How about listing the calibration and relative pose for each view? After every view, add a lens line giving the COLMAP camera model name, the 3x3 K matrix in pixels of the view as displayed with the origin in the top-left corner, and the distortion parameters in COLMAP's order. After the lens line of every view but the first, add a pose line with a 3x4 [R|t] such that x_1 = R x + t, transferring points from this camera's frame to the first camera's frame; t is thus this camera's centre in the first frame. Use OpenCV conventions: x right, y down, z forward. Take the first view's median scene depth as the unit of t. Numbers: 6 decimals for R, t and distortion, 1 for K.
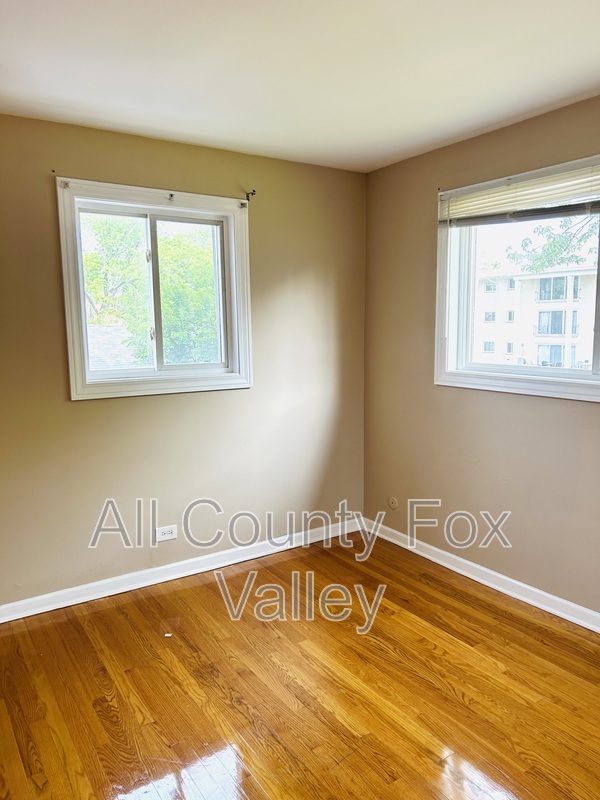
lens RADIAL K [[600.7, 0, 300.0], [0, 600.7, 400.0], [0, 0, 1]] dist [0.028705, -0.000384]
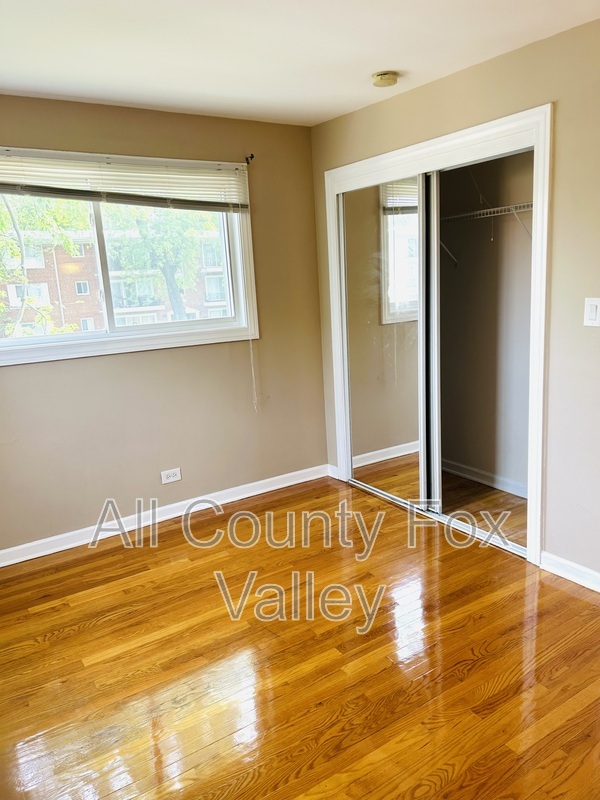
lens RADIAL K [[600.7, 0, 300.0], [0, 600.7, 400.0], [0, 0, 1]] dist [0.028705, -0.000384]
pose [[0.037735, -0.201496, 0.978762, -0.790107], [0.194389, 0.962229, 0.190598, -0.071907], [-0.980198, 0.183068, 0.075479, 0.583403]]
